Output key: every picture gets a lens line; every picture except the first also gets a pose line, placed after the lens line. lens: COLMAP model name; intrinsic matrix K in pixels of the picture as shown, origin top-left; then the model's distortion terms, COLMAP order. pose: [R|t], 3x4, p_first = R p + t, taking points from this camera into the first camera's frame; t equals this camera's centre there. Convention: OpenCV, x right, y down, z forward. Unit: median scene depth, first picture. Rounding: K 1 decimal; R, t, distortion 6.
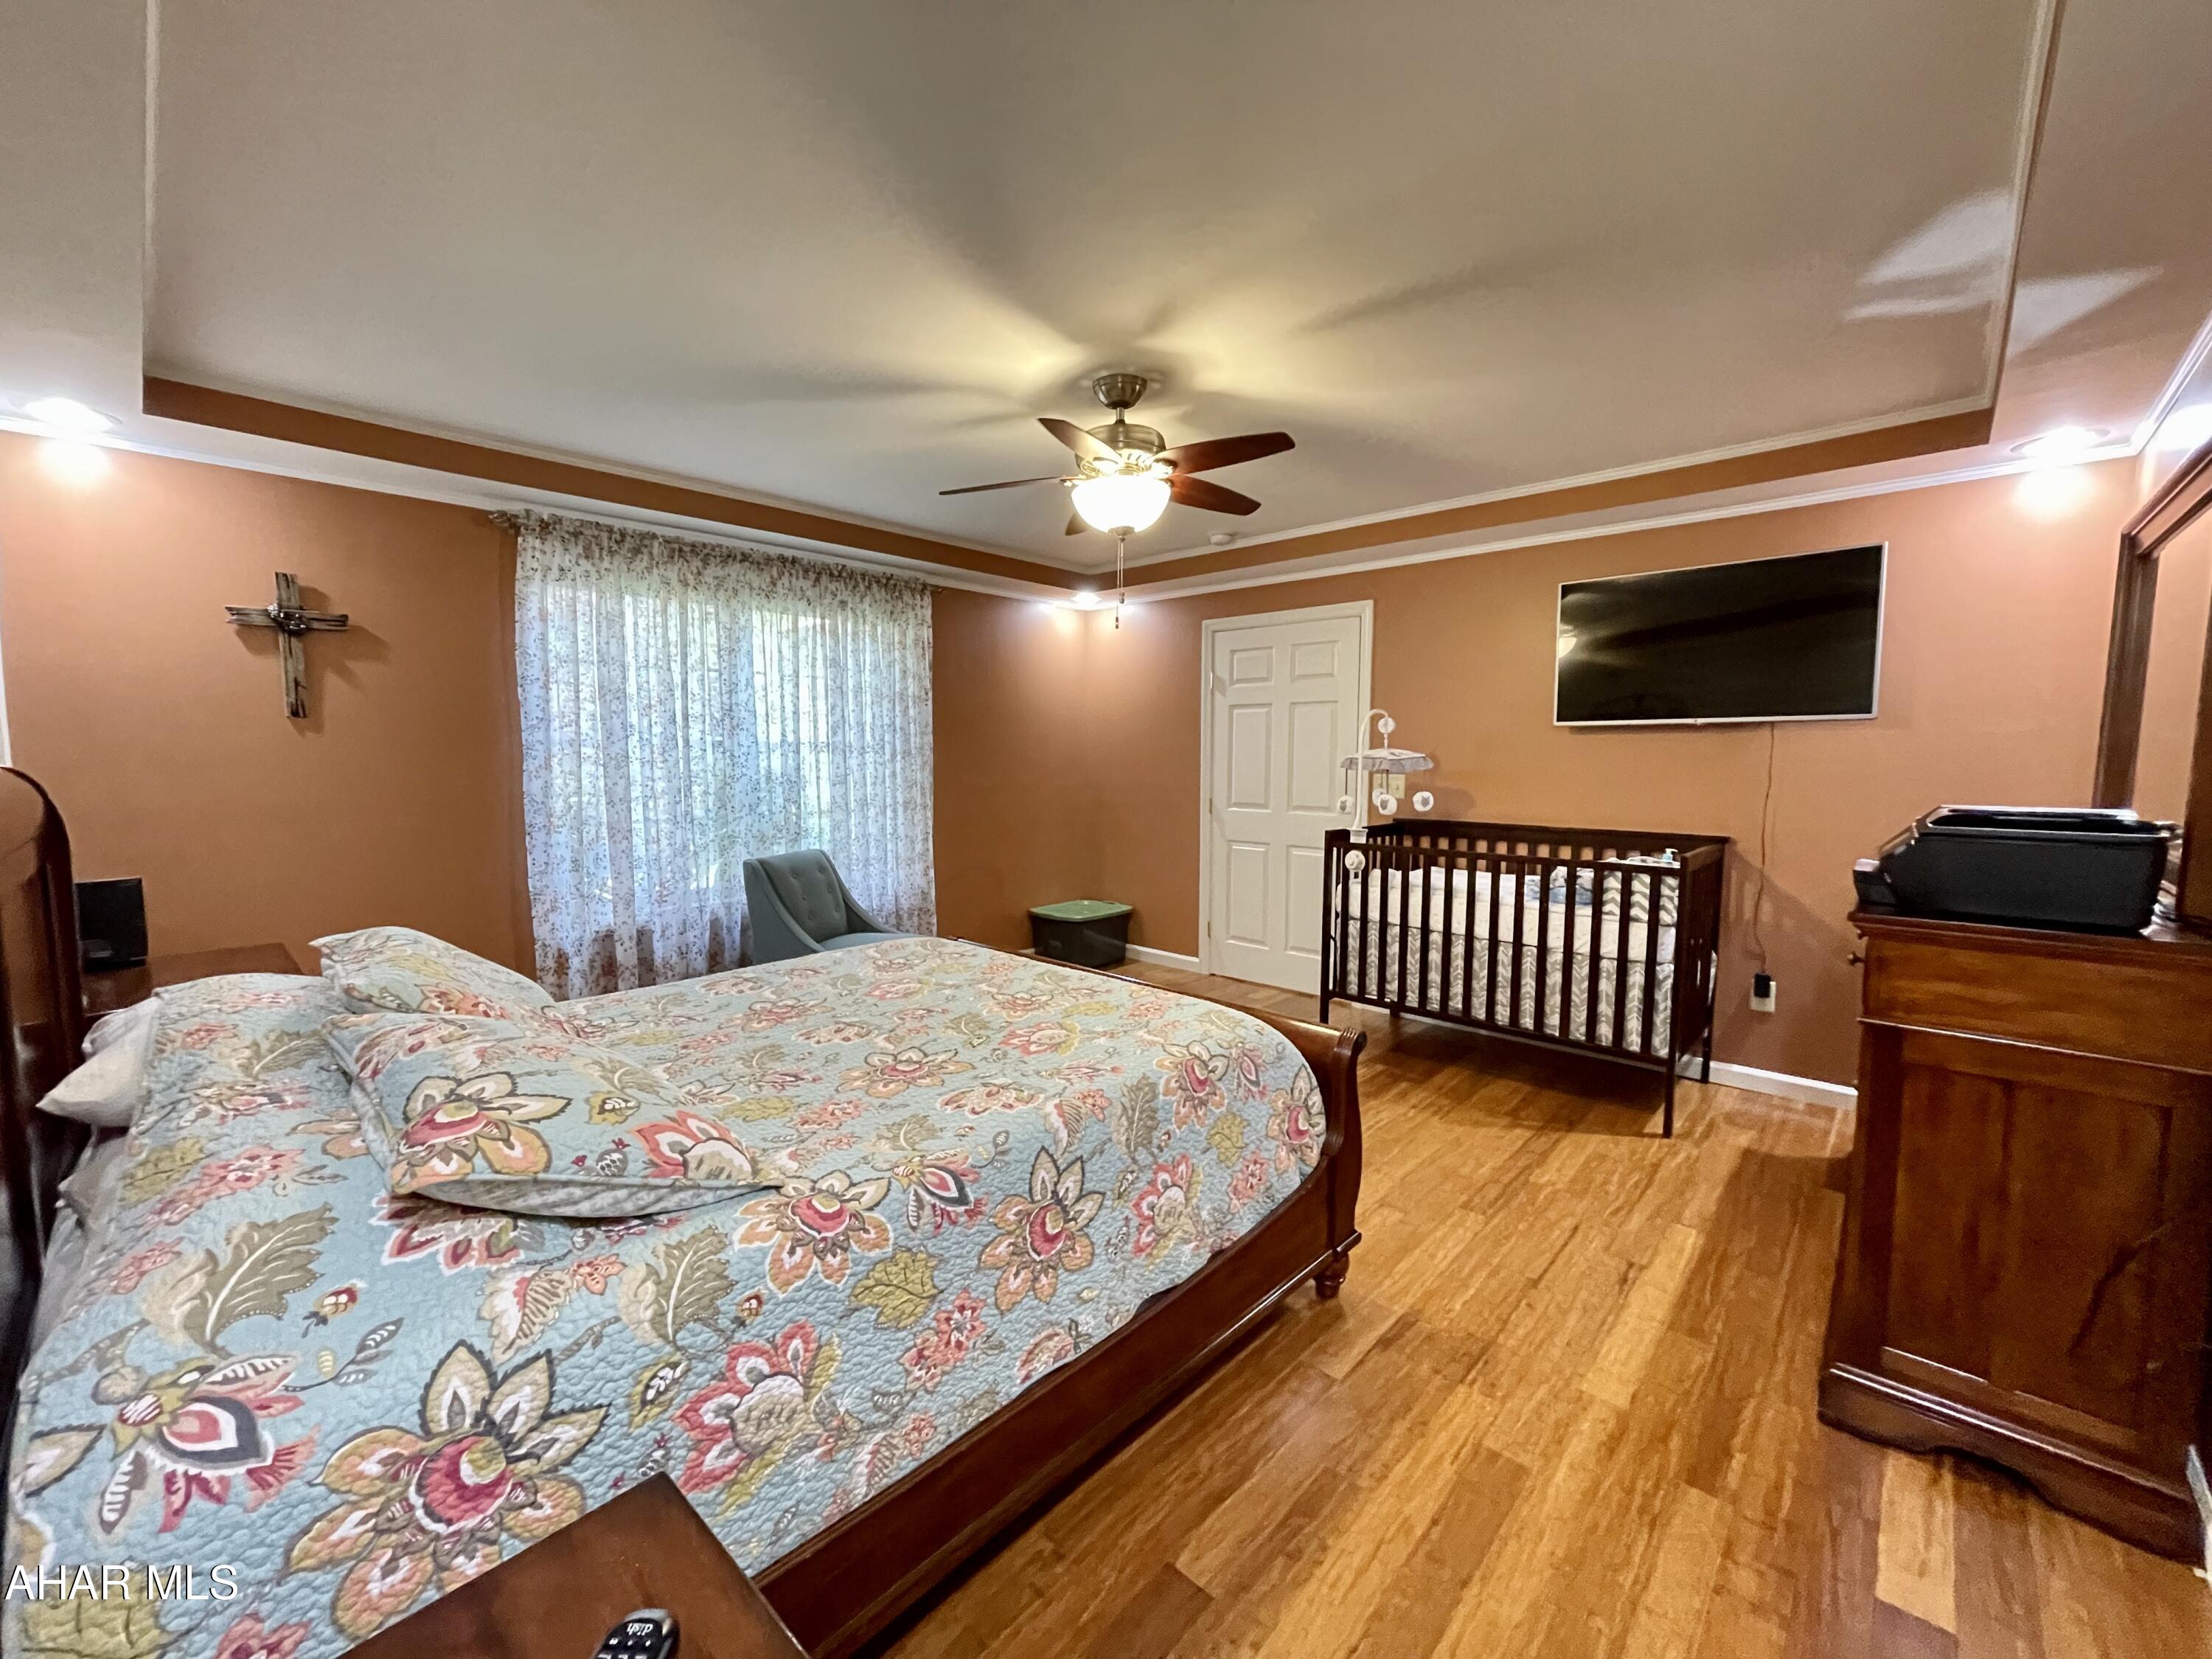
lens RADIAL K [[891.4, 0, 1097.3], [0, 891.4, 827.3], [0, 0, 1]] dist [-0.004673, 0.002209]
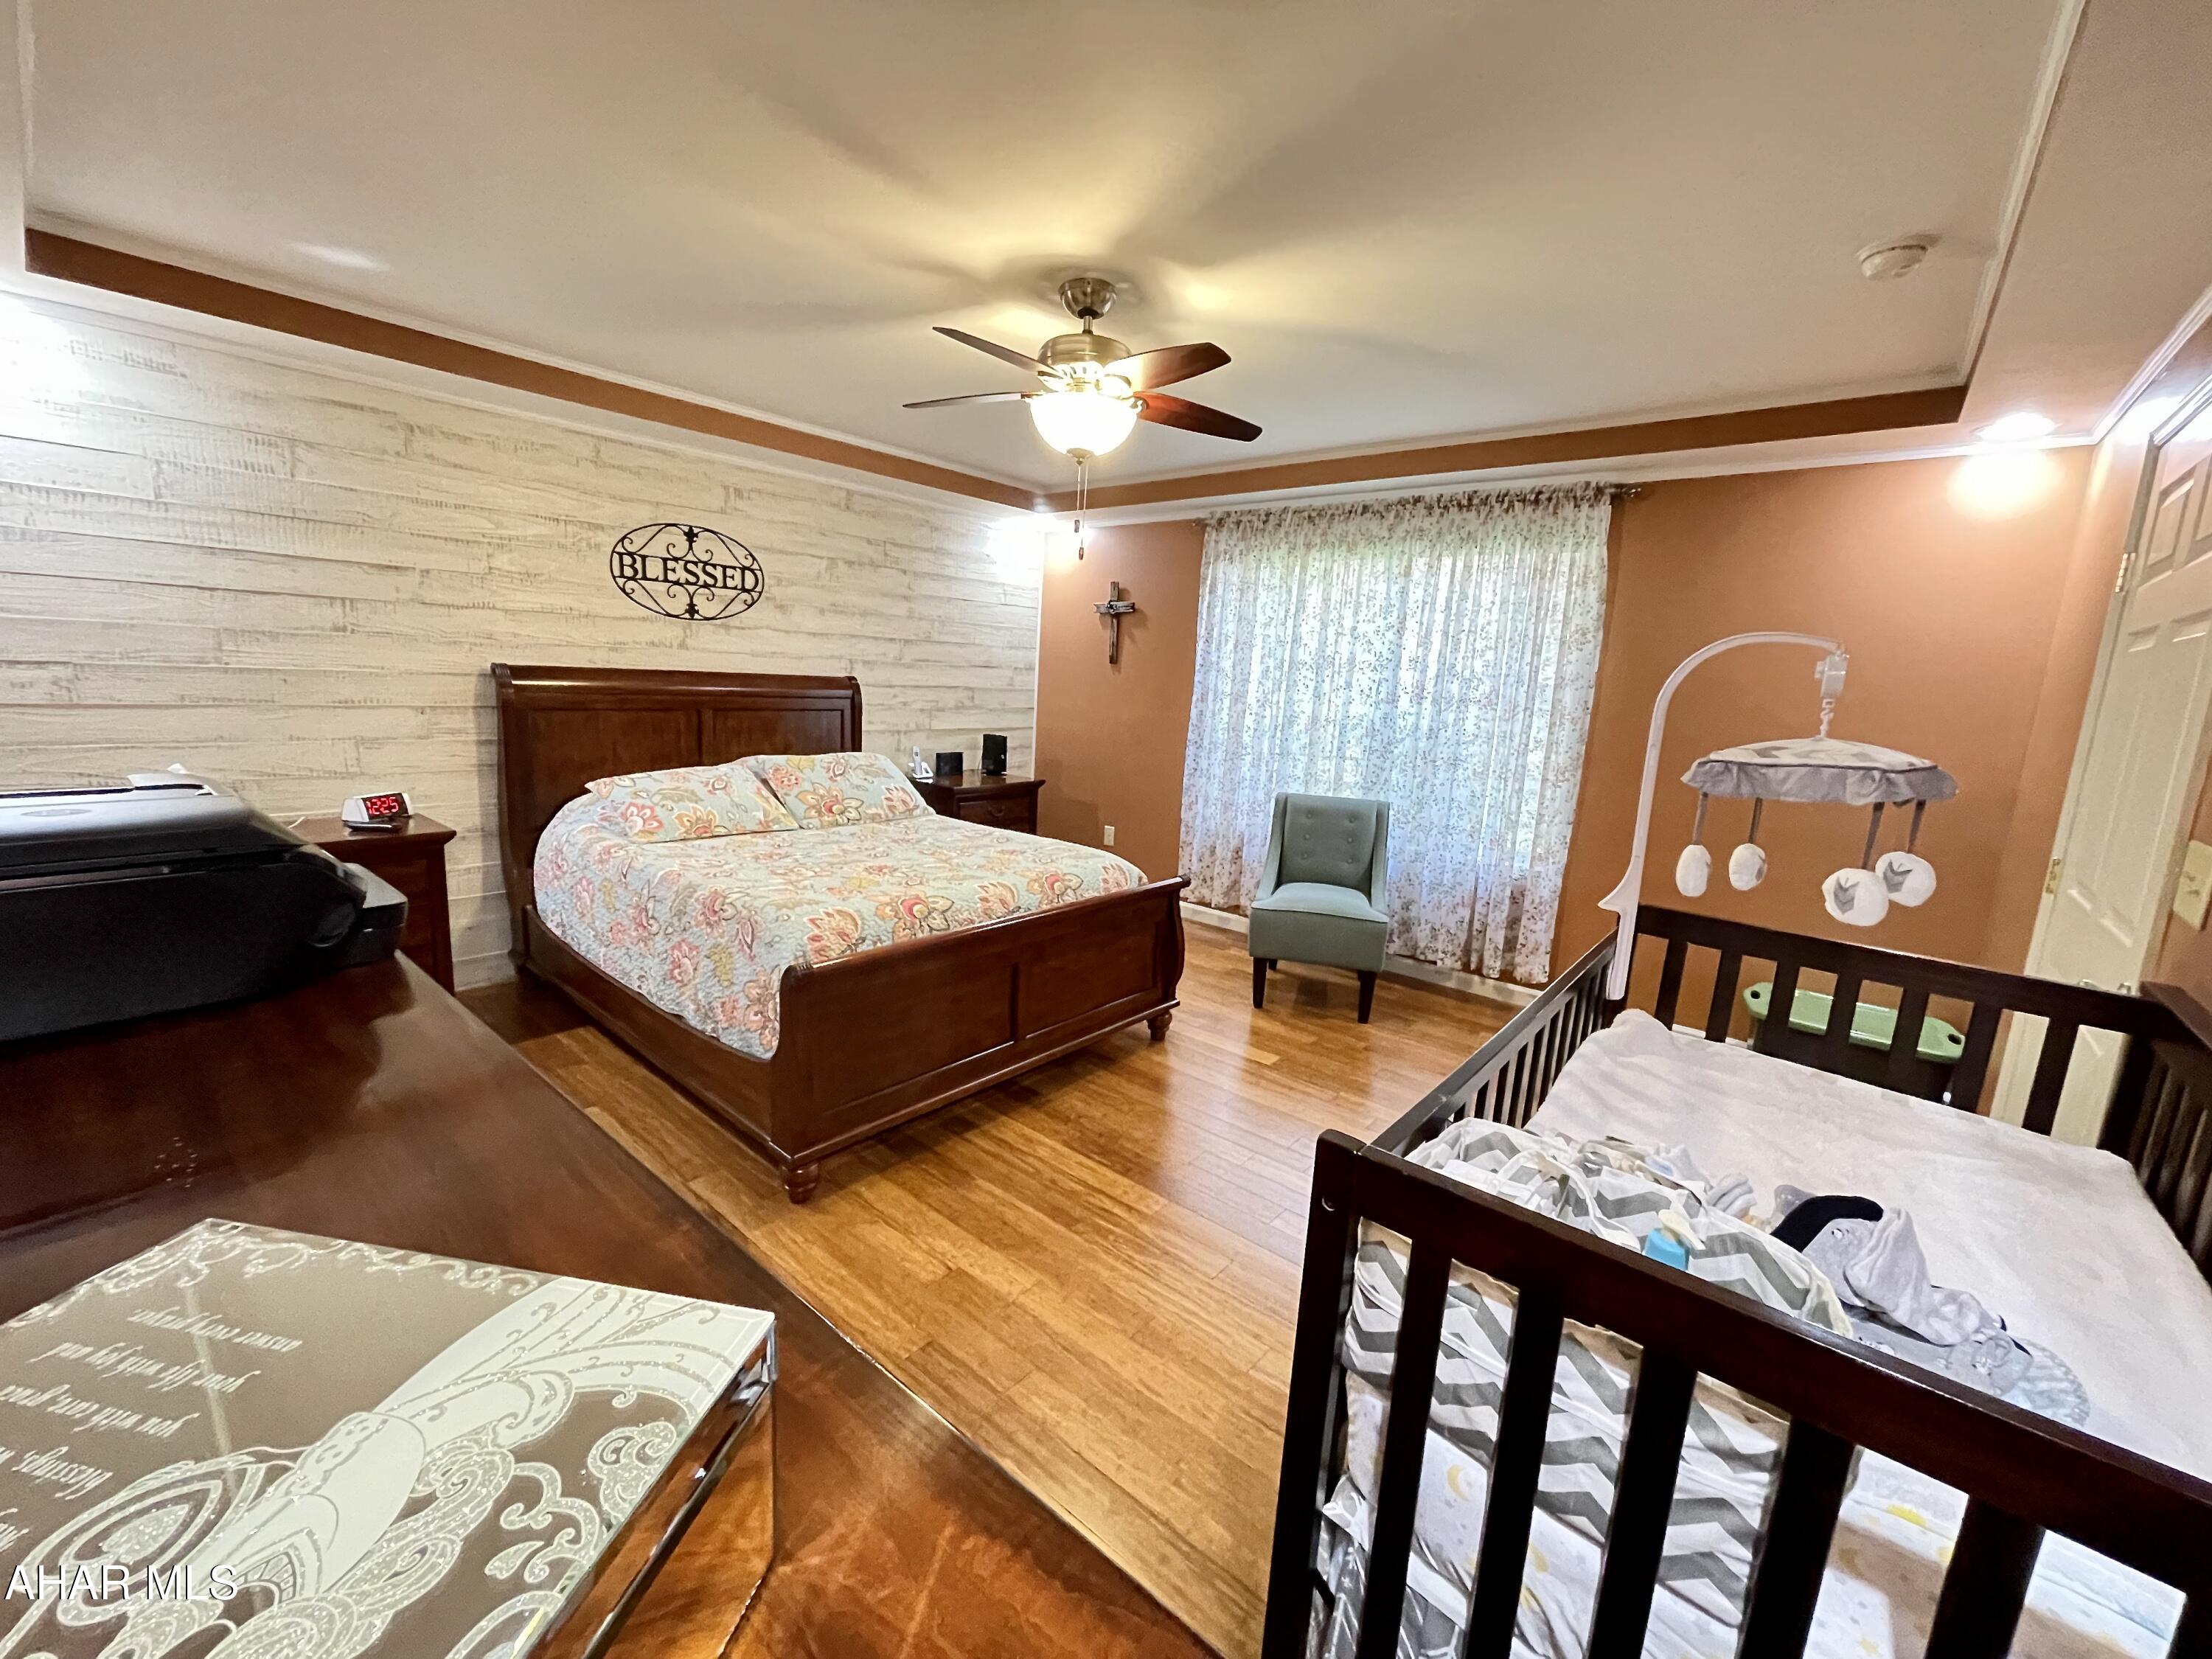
lens RADIAL K [[891.4, 0, 1098.8], [0, 891.4, 836.4], [0, 0, 1]] dist [-0.004673, 0.002209]
pose [[0.059081, 0.183834, -0.981180, 0.774468], [-0.134406, 0.975412, 0.174660, -0.081470], [0.989164, 0.121557, 0.082337, 0.751926]]
